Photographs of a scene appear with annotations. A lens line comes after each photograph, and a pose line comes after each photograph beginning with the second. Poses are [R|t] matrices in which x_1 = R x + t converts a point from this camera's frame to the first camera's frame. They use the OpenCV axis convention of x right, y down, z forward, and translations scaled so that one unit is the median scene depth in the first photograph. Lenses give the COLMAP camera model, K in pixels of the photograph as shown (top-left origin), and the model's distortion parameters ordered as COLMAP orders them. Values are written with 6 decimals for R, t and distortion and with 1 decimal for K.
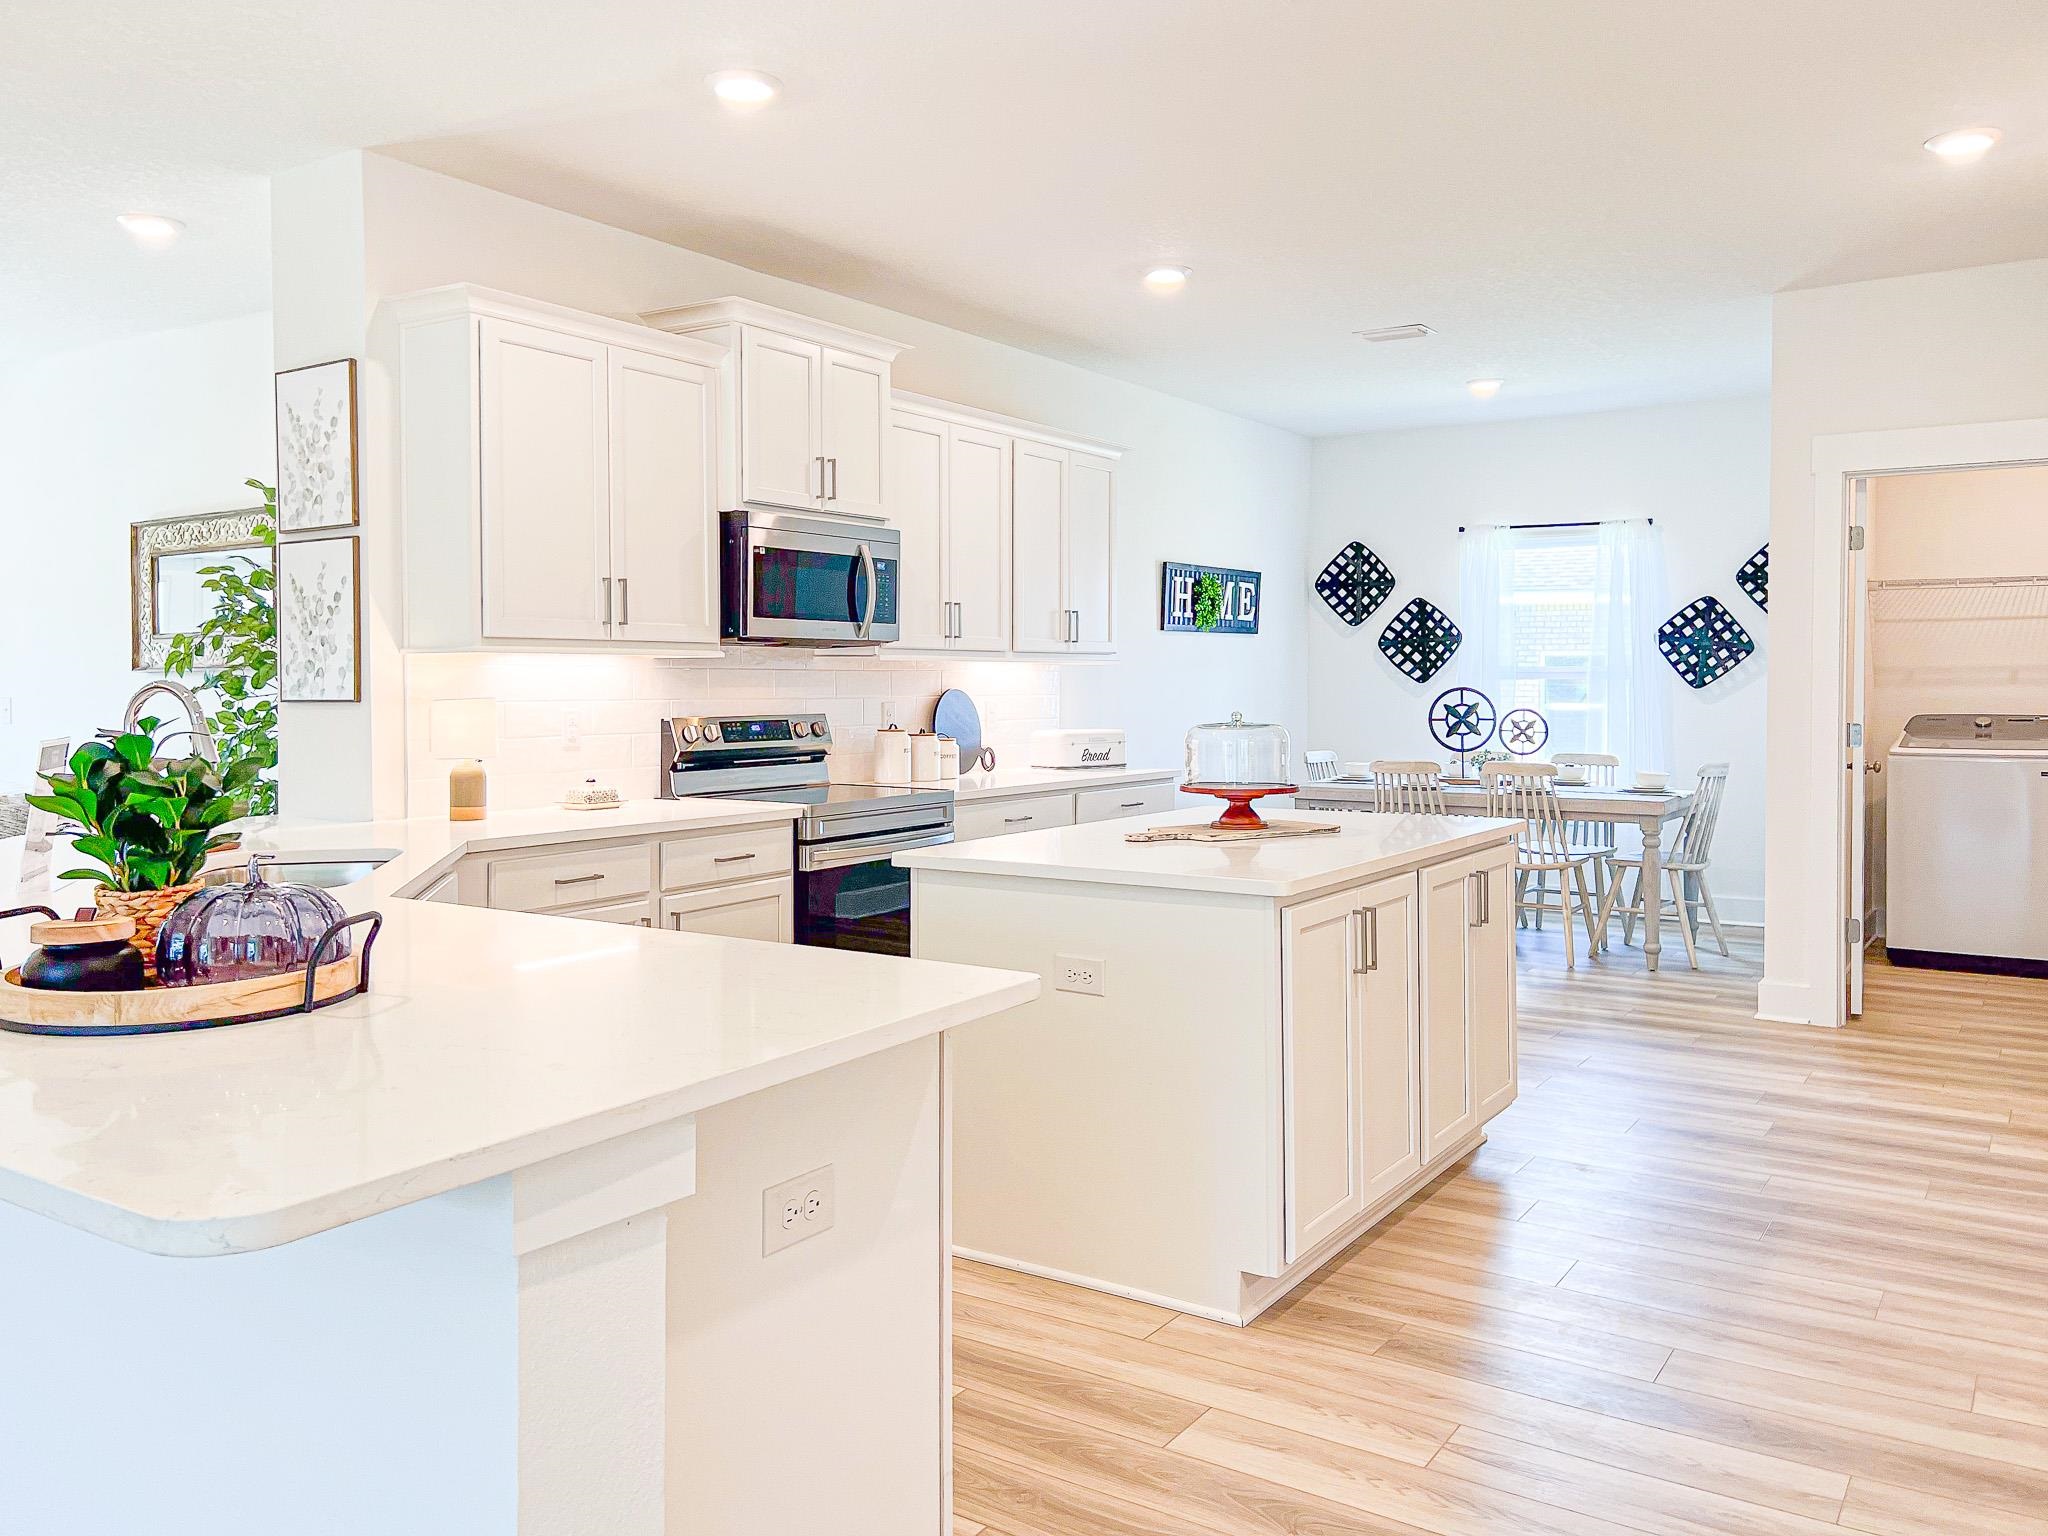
lens RADIAL K [[1583.9, 0, 1037.6], [0, 1583.9, 710.7], [0, 0, 1]] dist [0.055728, -0.026201]
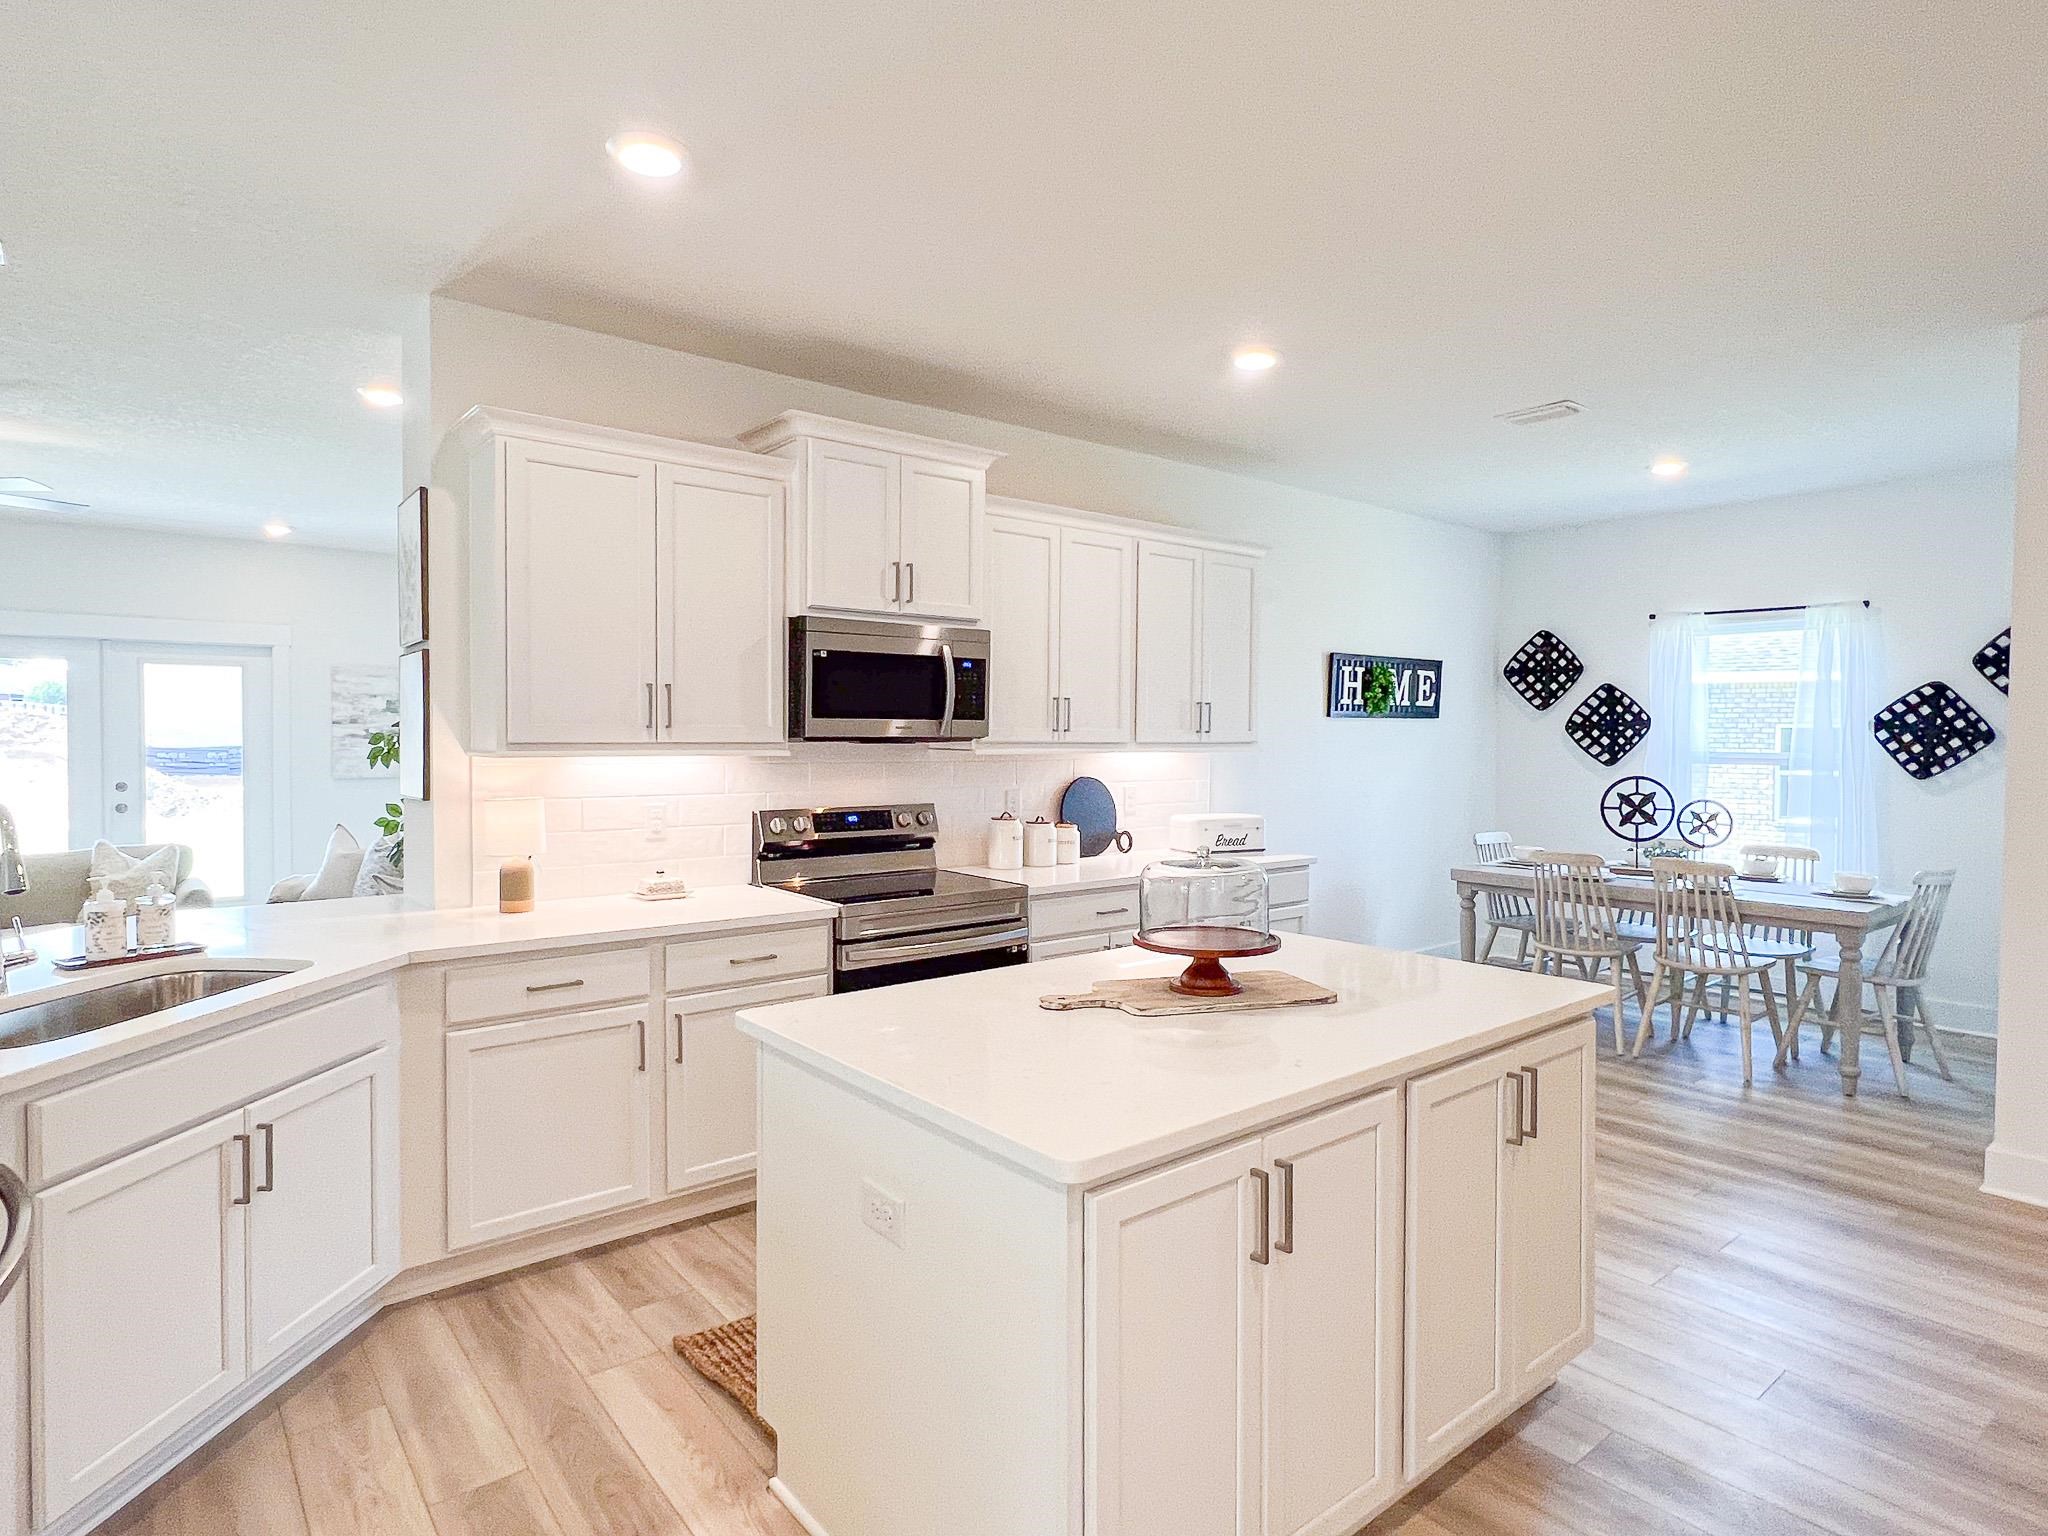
lens RADIAL K [[1115.1, 0, 1014.4], [0, 1115.1, 765.5], [0, 0, 1]] dist [-0.000154, 0.004267]
pose [[0.953460, 0.013978, -0.301196, 0.128655], [-0.011577, 0.999885, 0.009757, -0.028417], [0.301298, -0.005816, 0.953512, 0.268031]]
